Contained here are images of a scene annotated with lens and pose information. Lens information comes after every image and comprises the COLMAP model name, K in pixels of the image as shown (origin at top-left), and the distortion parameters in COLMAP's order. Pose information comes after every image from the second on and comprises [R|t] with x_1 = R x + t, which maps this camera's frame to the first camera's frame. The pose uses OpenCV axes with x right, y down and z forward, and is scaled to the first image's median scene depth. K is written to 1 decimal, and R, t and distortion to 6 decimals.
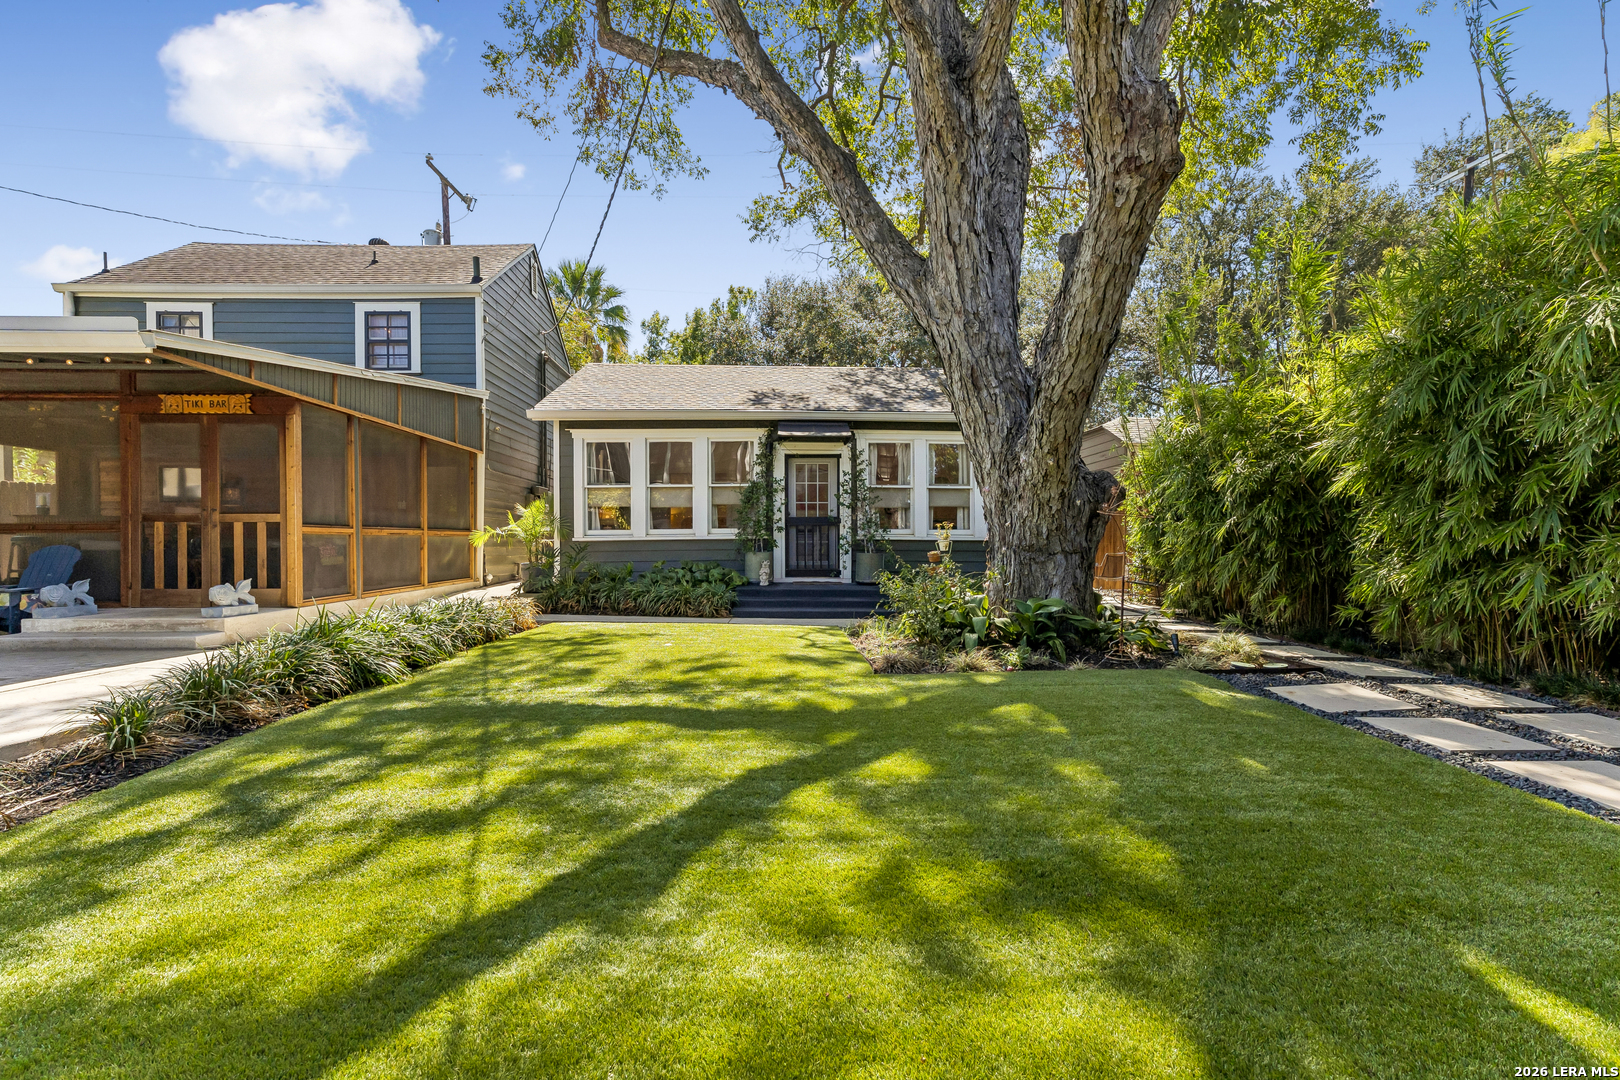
lens RADIAL K [[736.1, 0, 805.8], [0, 736.1, 553.0], [0, 0, 1]] dist [-0.001800, -0.001611]
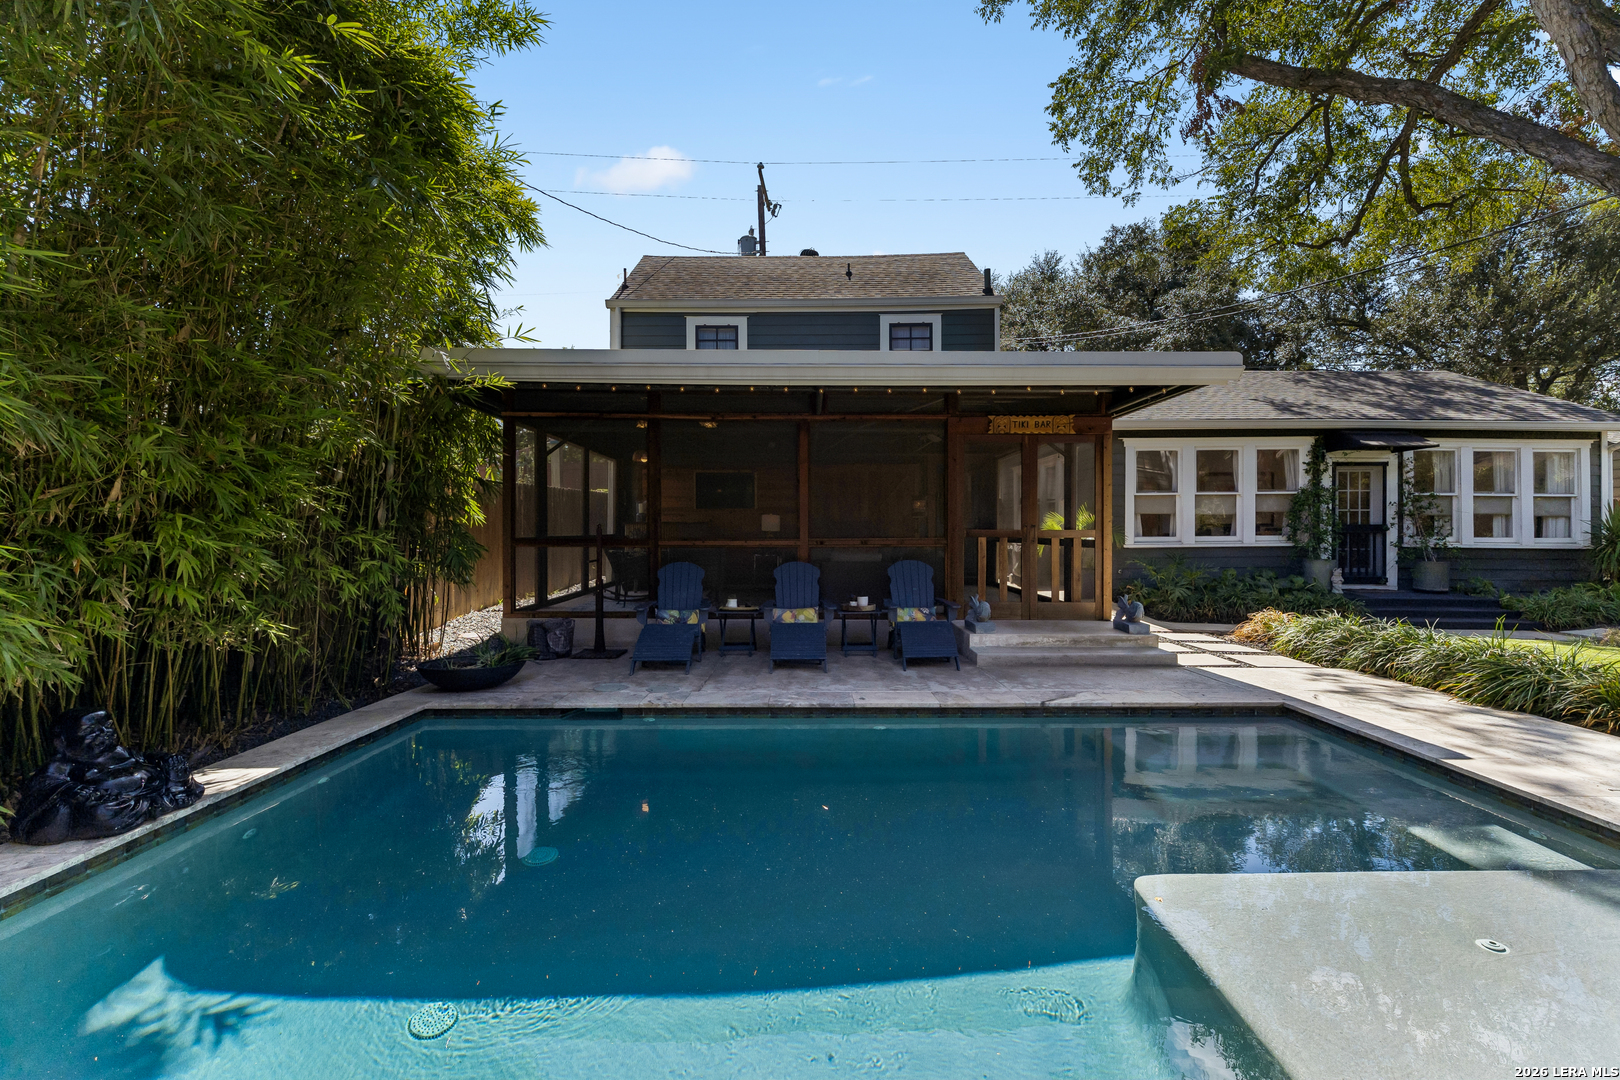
lens RADIAL K [[736.1, 0, 803.6], [0, 736.1, 536.4], [0, 0, 1]] dist [-0.001800, -0.001611]
pose [[0.998973, 0.003067, -0.045198, -0.704582], [-0.003402, 0.999967, -0.007340, -0.022814], [0.045174, 0.007486, 0.998951, -0.036202]]
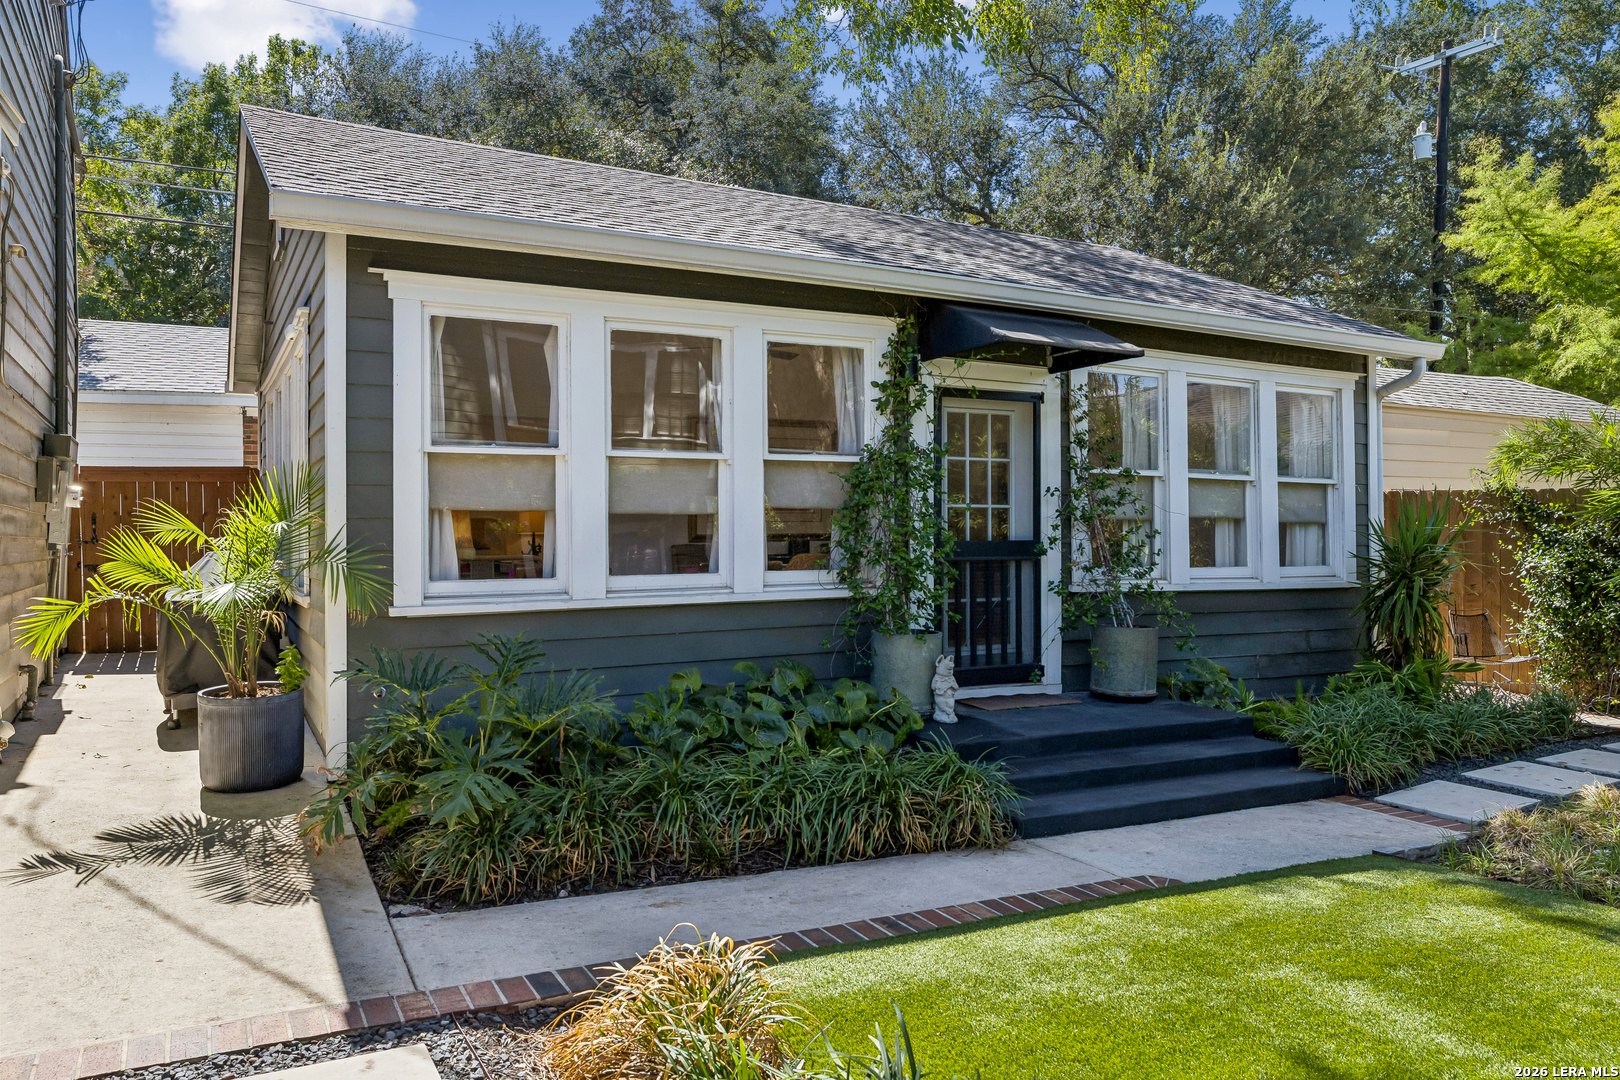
lens RADIAL K [[1153.7, 0, 816.9], [0, 1153.7, 538.2], [0, 0, 1]] dist [0.001230, 0.000597]
pose [[0.896325, 0.001131, 0.443396, -0.368416], [0.004760, 0.999915, -0.012172, -0.042952], [-0.443372, 0.013020, 0.896243, 0.459088]]
